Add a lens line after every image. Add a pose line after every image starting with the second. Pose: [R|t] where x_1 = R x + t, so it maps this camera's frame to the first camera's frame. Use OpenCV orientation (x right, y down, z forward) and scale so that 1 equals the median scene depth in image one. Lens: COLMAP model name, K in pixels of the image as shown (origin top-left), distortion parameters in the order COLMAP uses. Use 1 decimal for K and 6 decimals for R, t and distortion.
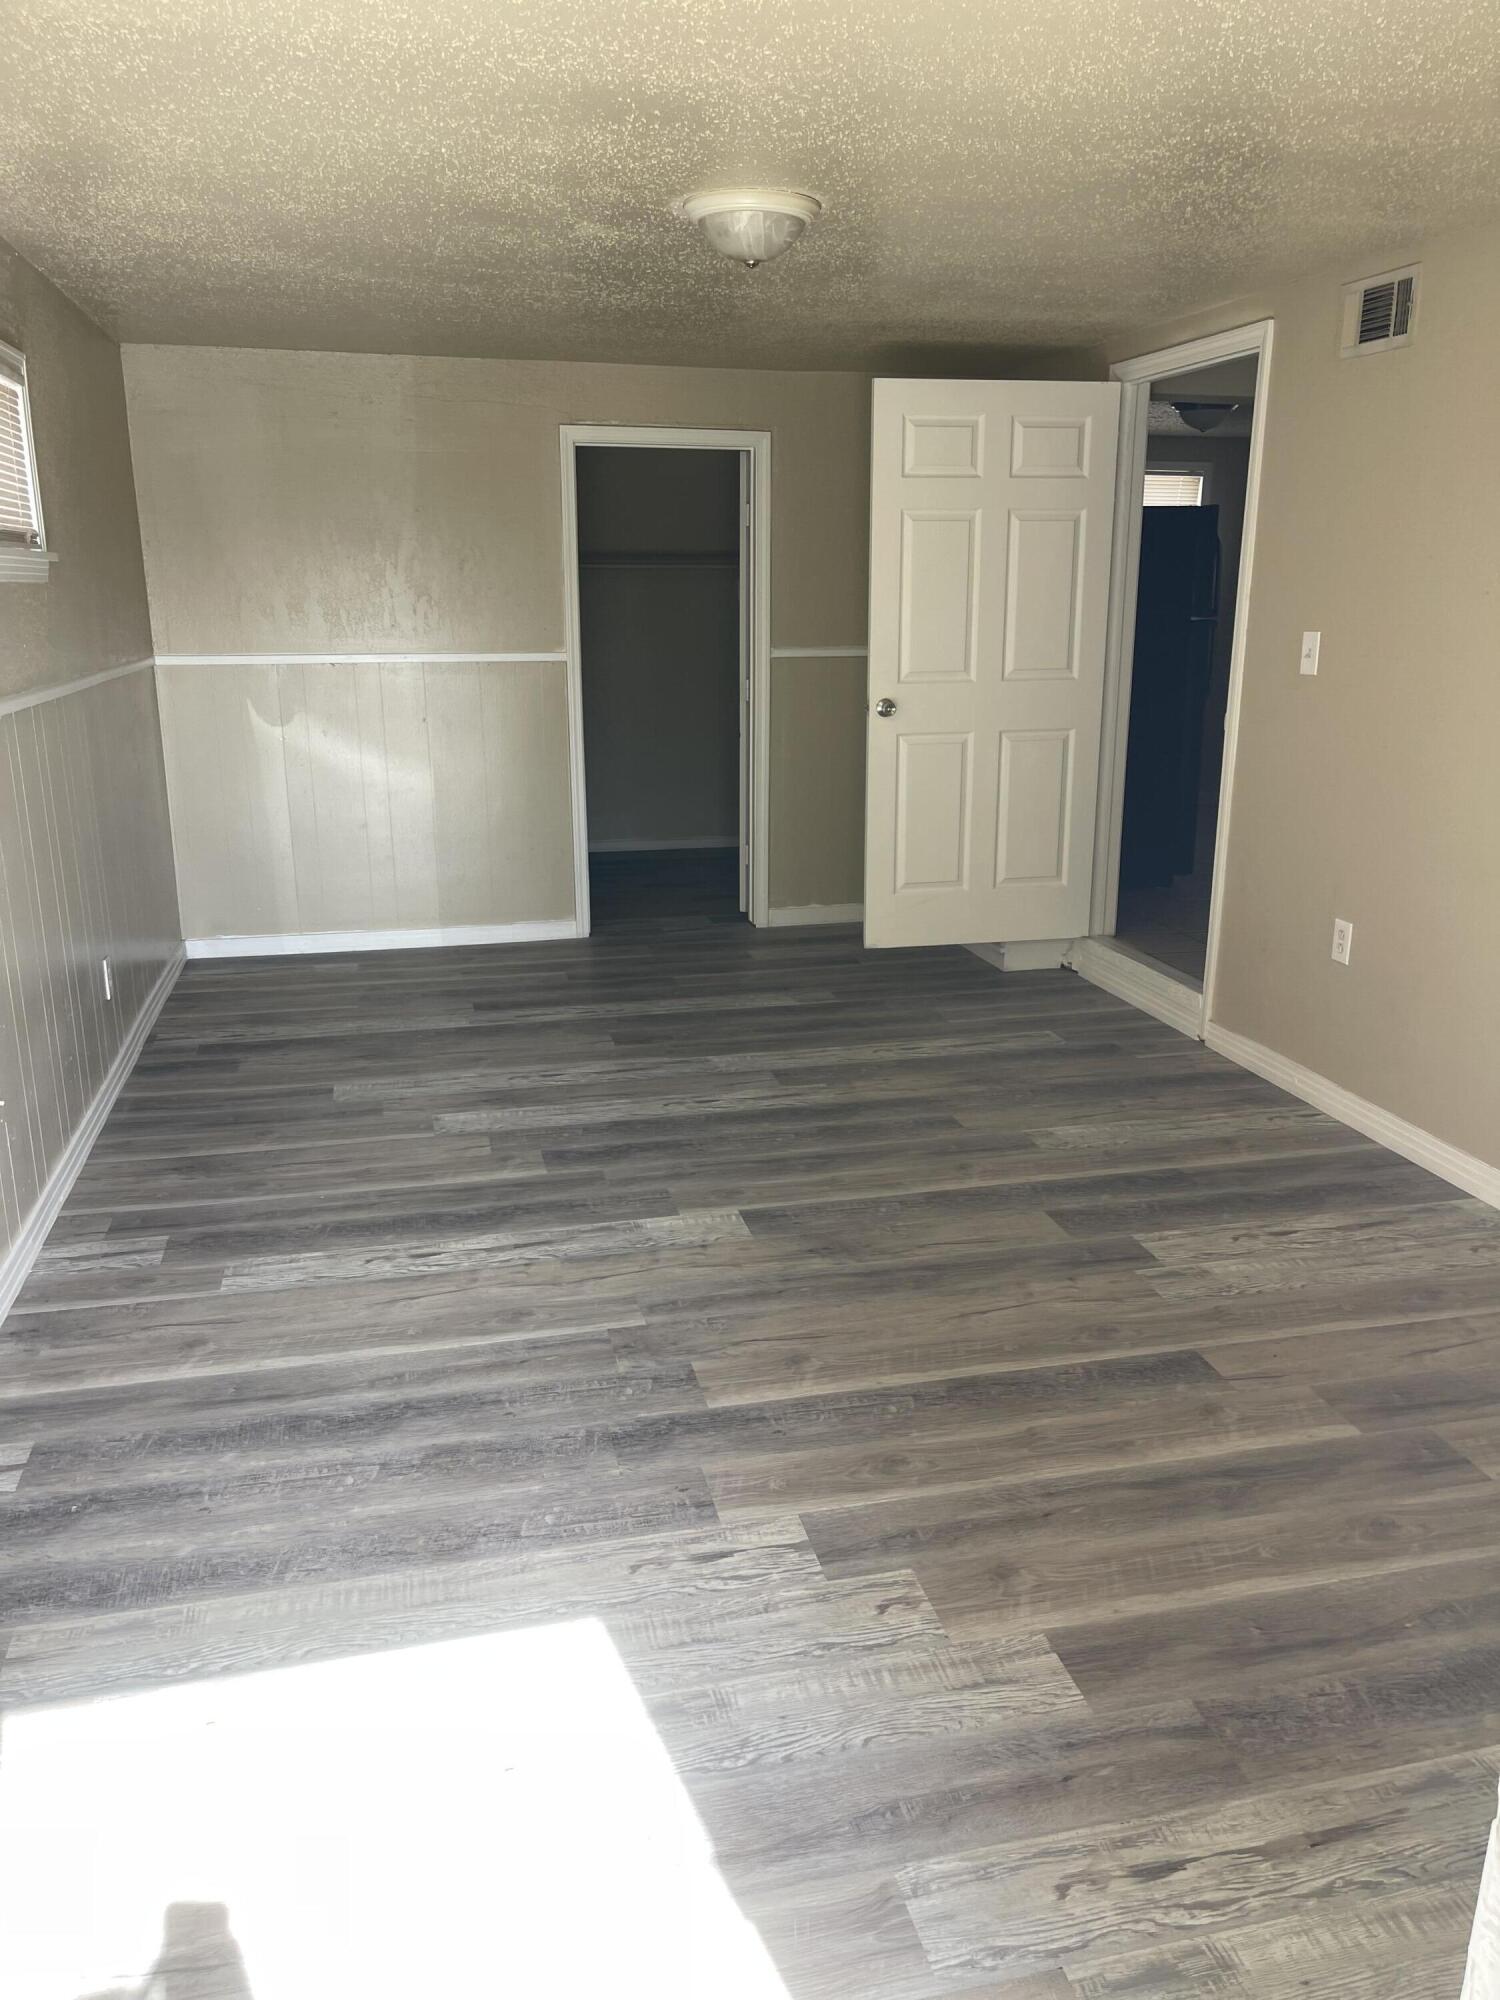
lens RADIAL K [[1504.8, 0, 748.6], [0, 1504.8, 999.6], [0, 0, 1]] dist [0.062004, -0.083075]
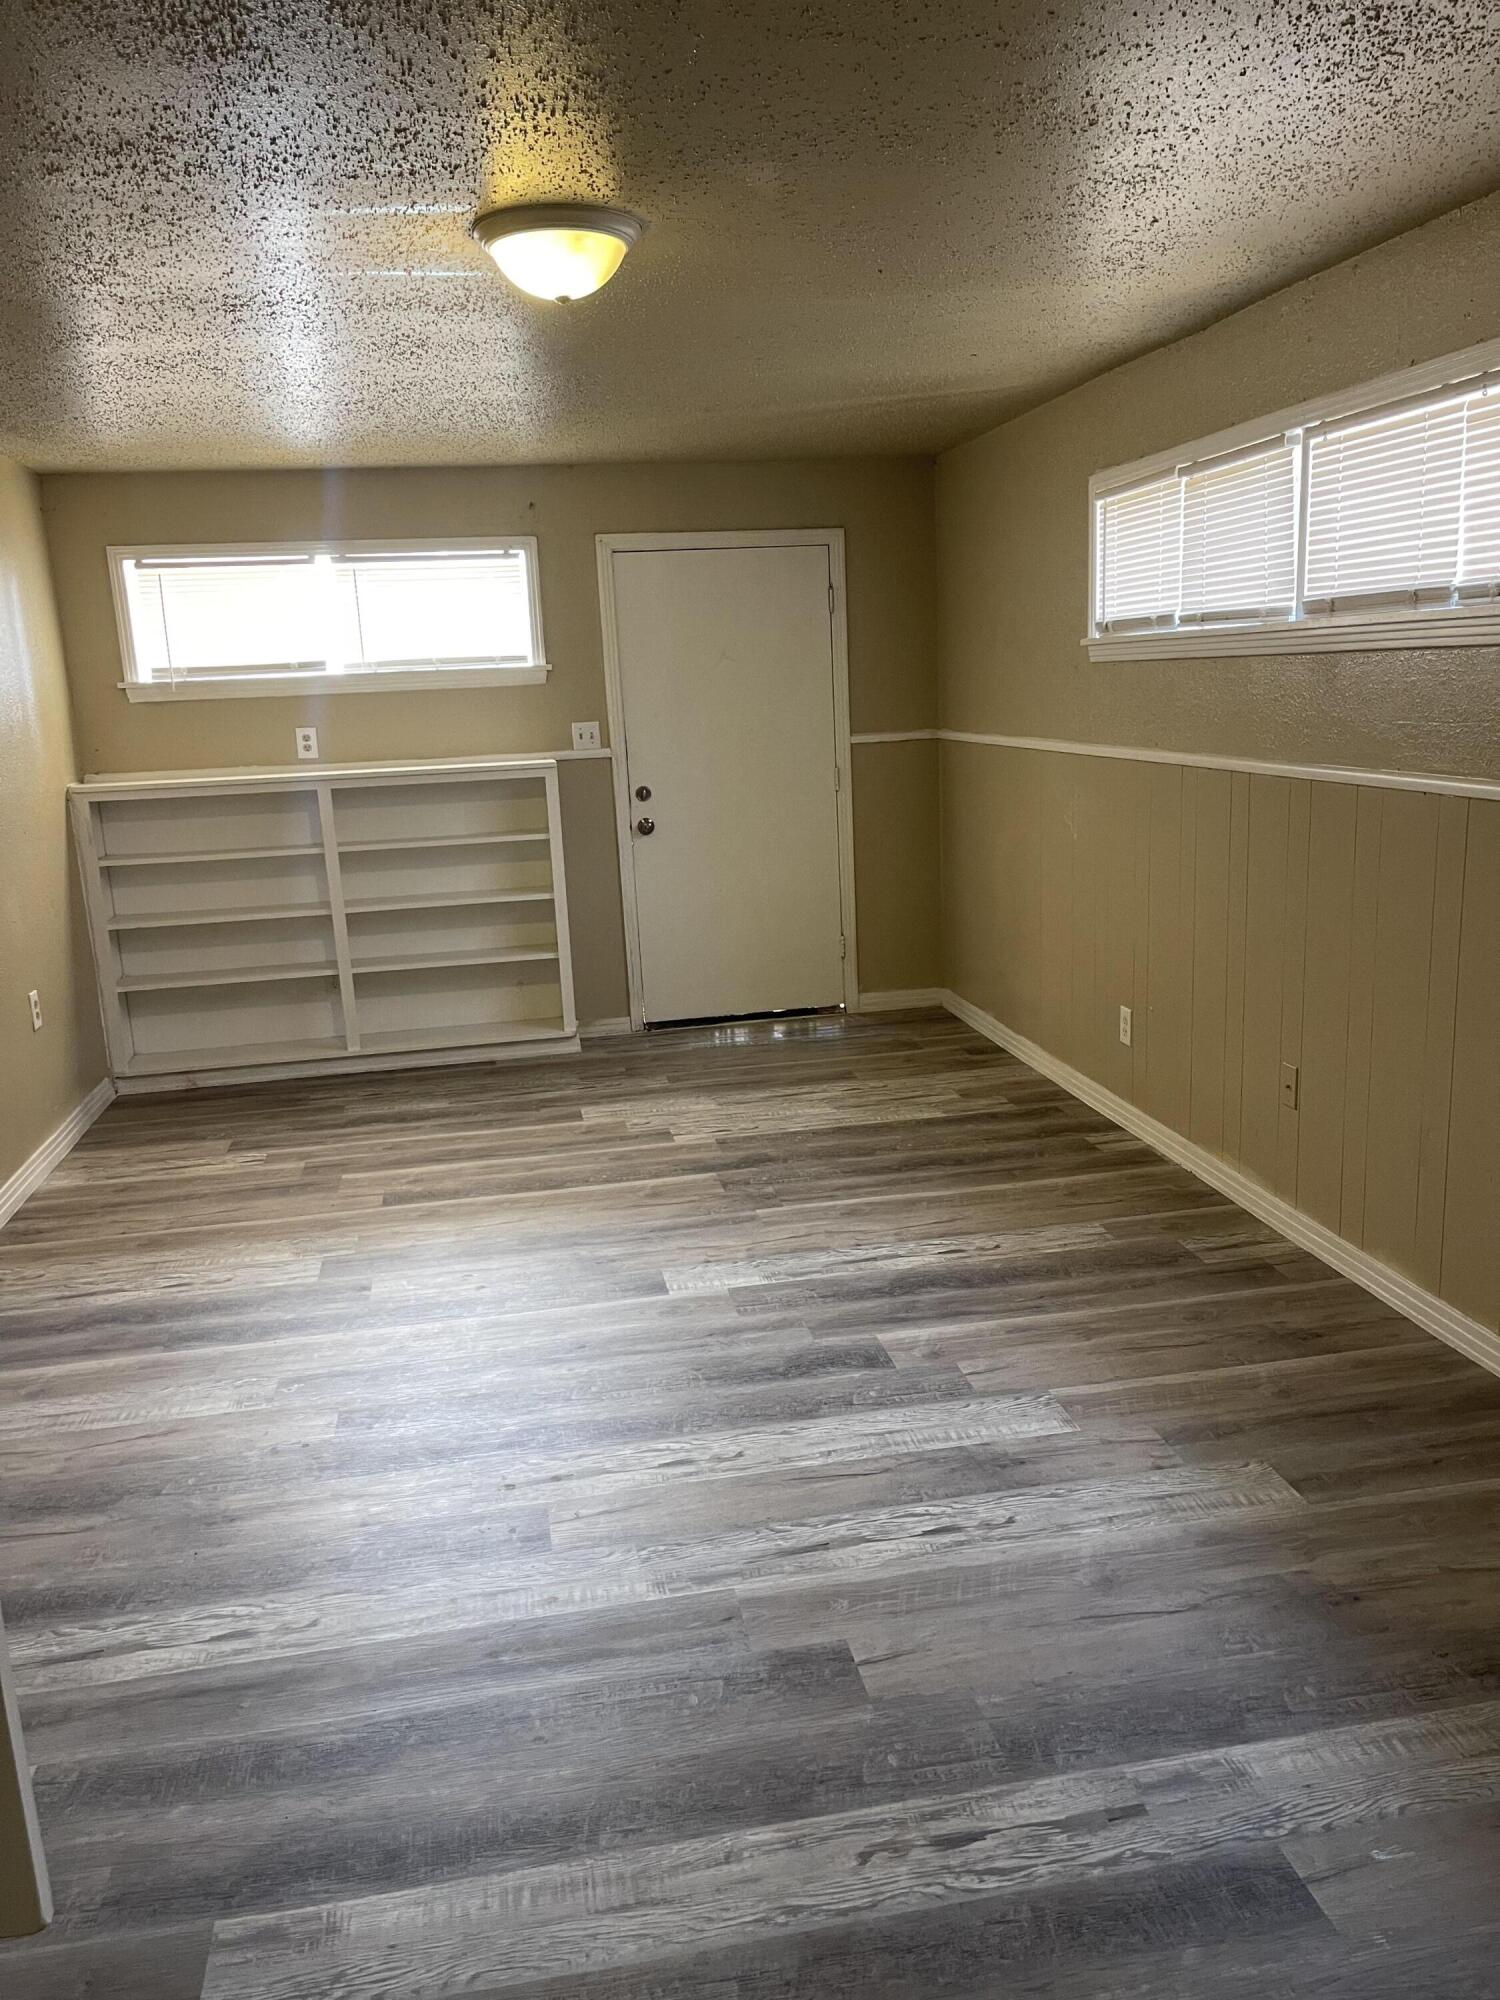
lens RADIAL K [[1504.8, 0, 753.3], [0, 1504.8, 1015.5], [0, 0, 1]] dist [0.062004, -0.083075]
pose [[-0.998191, 0.025849, 0.054275, -0.129572], [0.048340, 0.881845, 0.469054, -0.522860], [-0.035738, 0.470830, -0.881500, 1.903883]]
